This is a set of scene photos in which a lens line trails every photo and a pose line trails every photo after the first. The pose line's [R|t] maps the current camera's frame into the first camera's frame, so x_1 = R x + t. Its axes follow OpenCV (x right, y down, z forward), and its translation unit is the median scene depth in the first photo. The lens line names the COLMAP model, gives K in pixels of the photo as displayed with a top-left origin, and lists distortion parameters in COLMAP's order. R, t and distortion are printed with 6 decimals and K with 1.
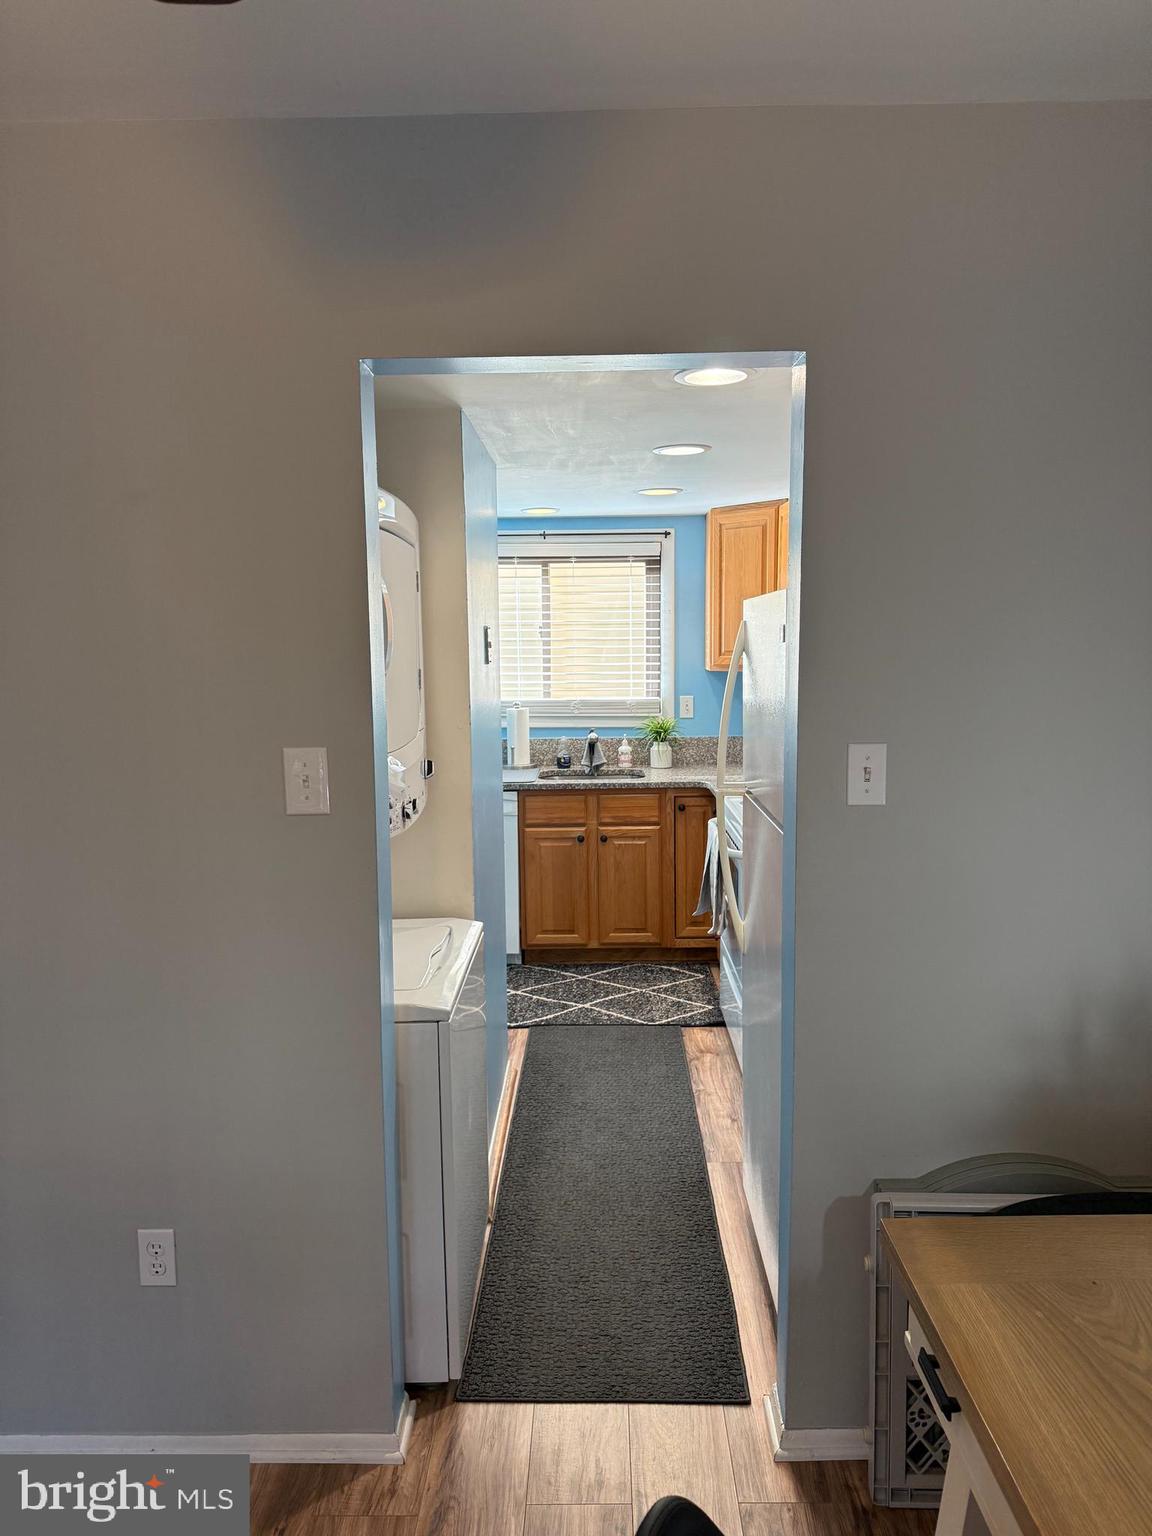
lens RADIAL K [[1086.0, 0, 610.3], [0, 1086.0, 738.9], [0, 0, 1]] dist [0.057752, -0.065863]
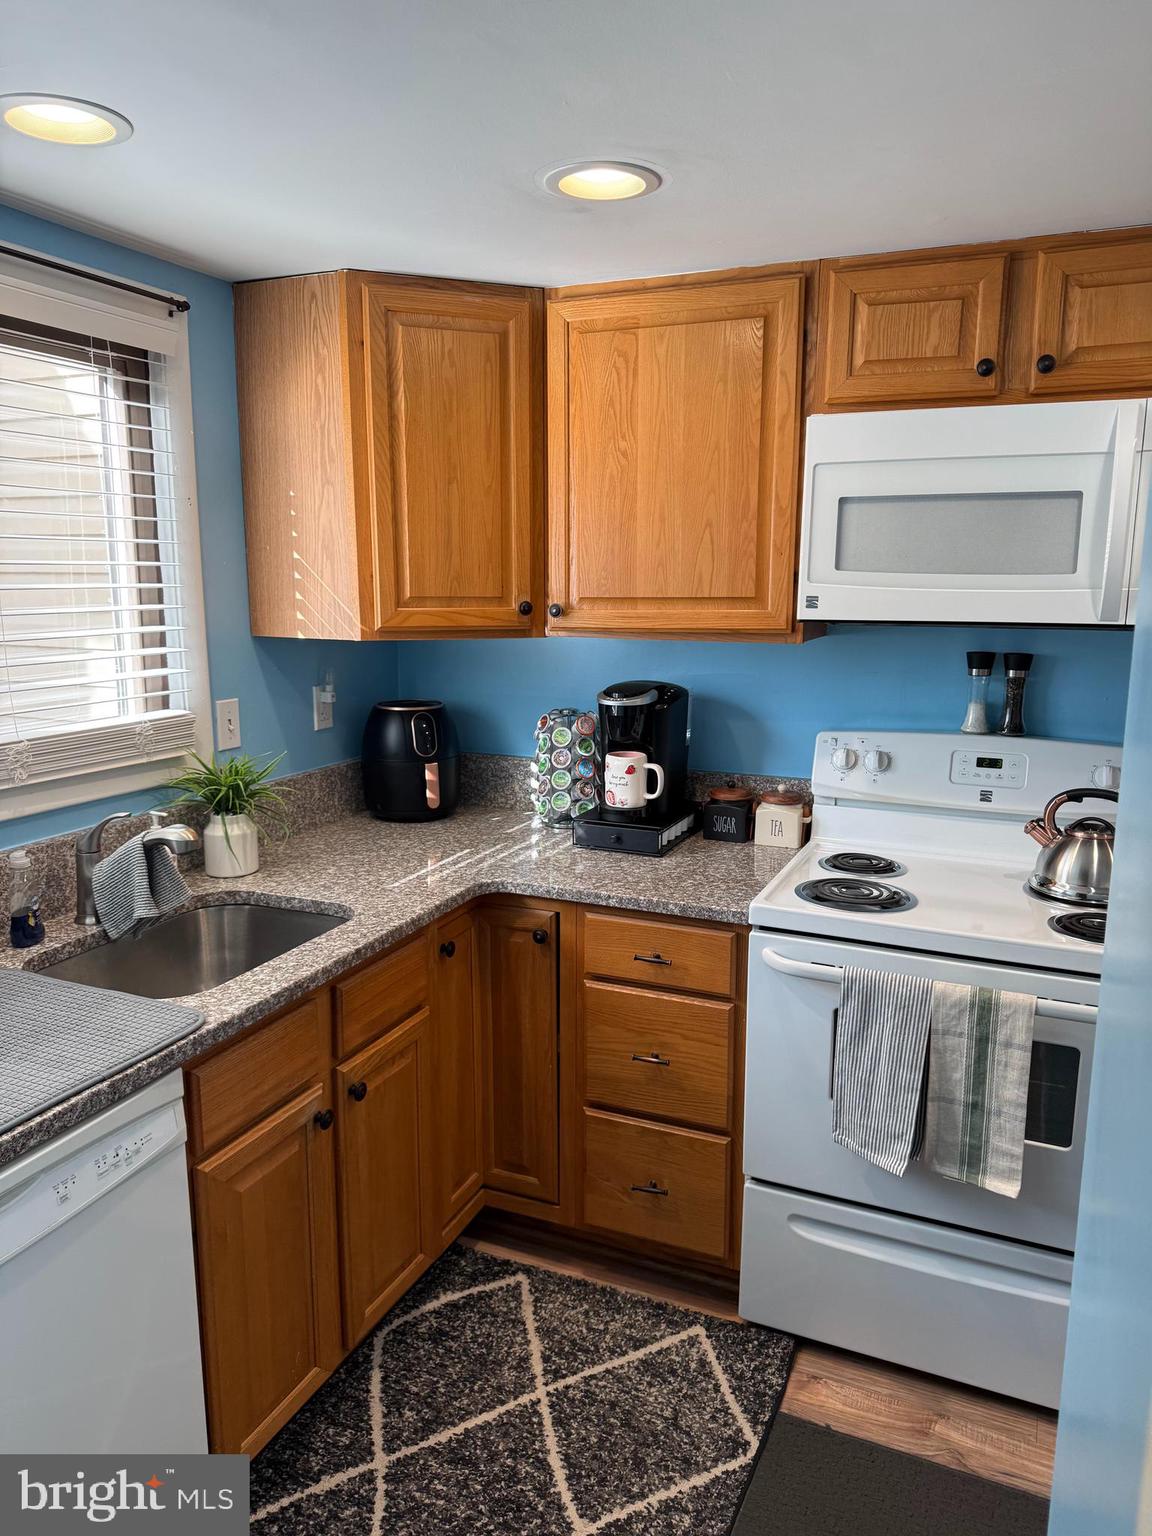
lens RADIAL K [[1086.0, 0, 560.0], [0, 1086.0, 762.9], [0, 0, 1]] dist [0.057752, -0.065863]
pose [[0.409319, -0.153750, 0.899344, -0.306529], [0.083211, 0.987882, 0.131014, -0.067507], [-0.908589, 0.021209, 0.417152, 0.772488]]
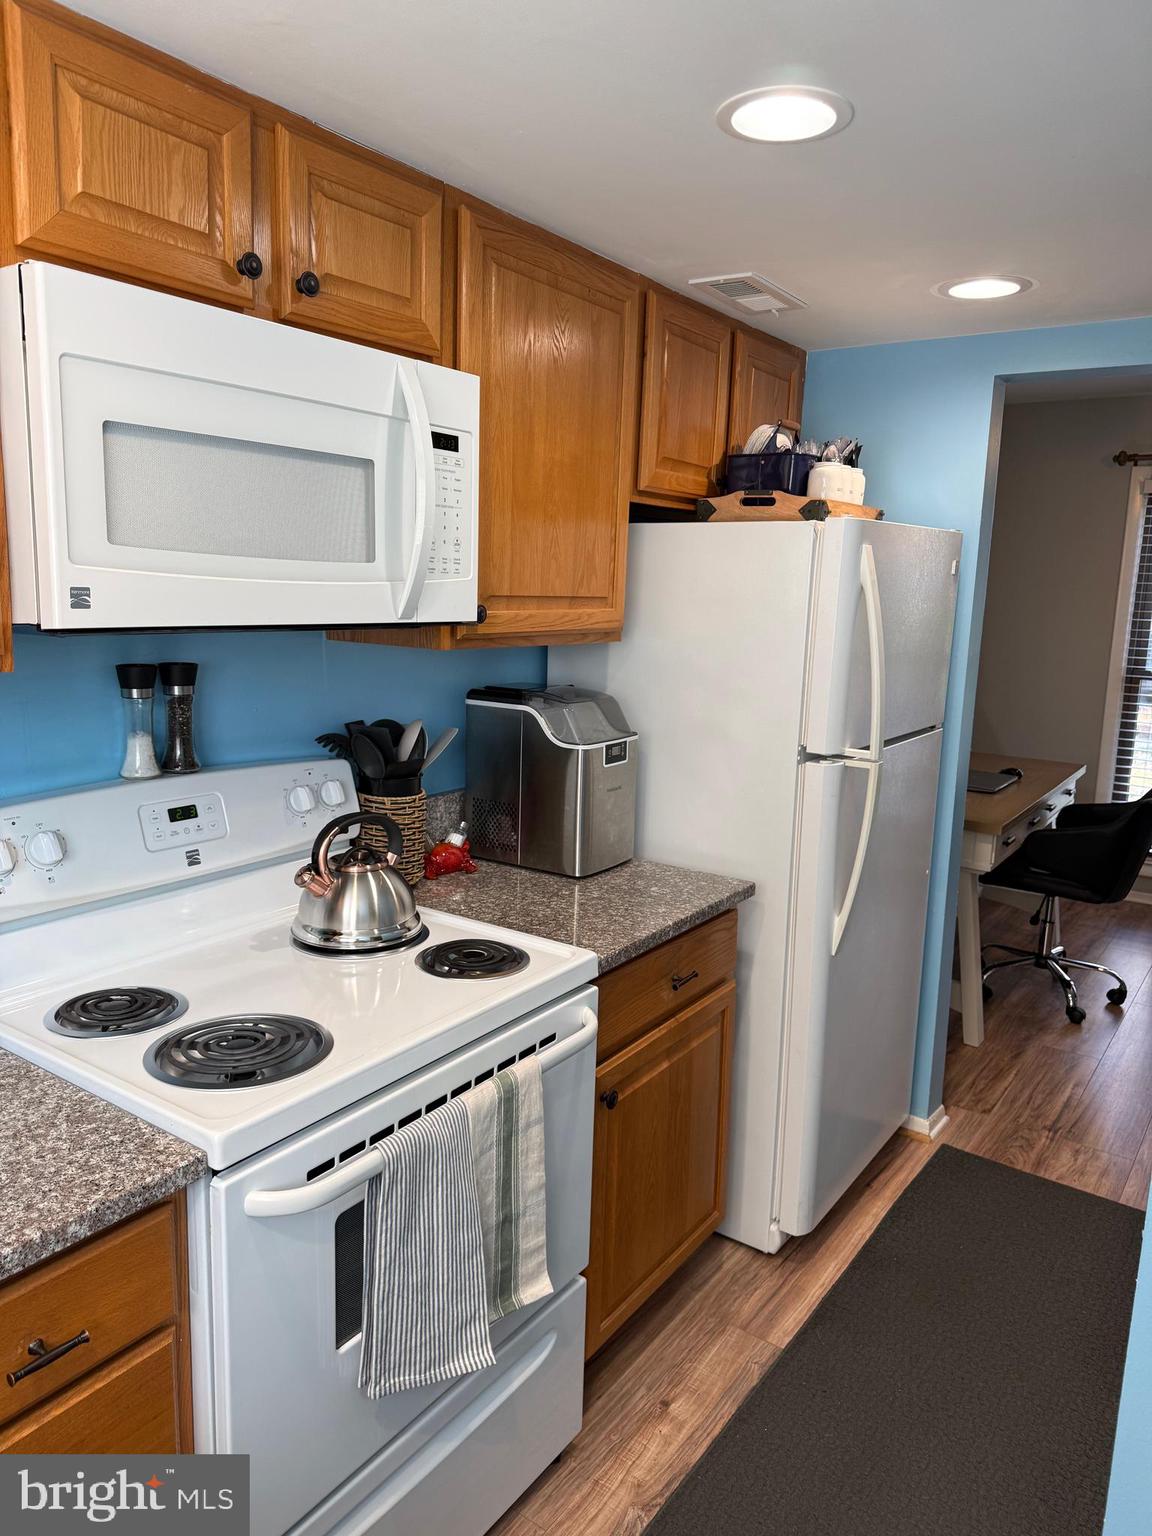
lens RADIAL K [[1086.0, 0, 578.9], [0, 1086.0, 762.9], [0, 0, 1]] dist [0.057752, -0.065863]
pose [[-0.821914, -0.111034, 0.558685, -0.098283], [0.032373, 0.970127, 0.240429, -0.085638], [-0.568691, 0.215698, -0.793766, 1.006370]]
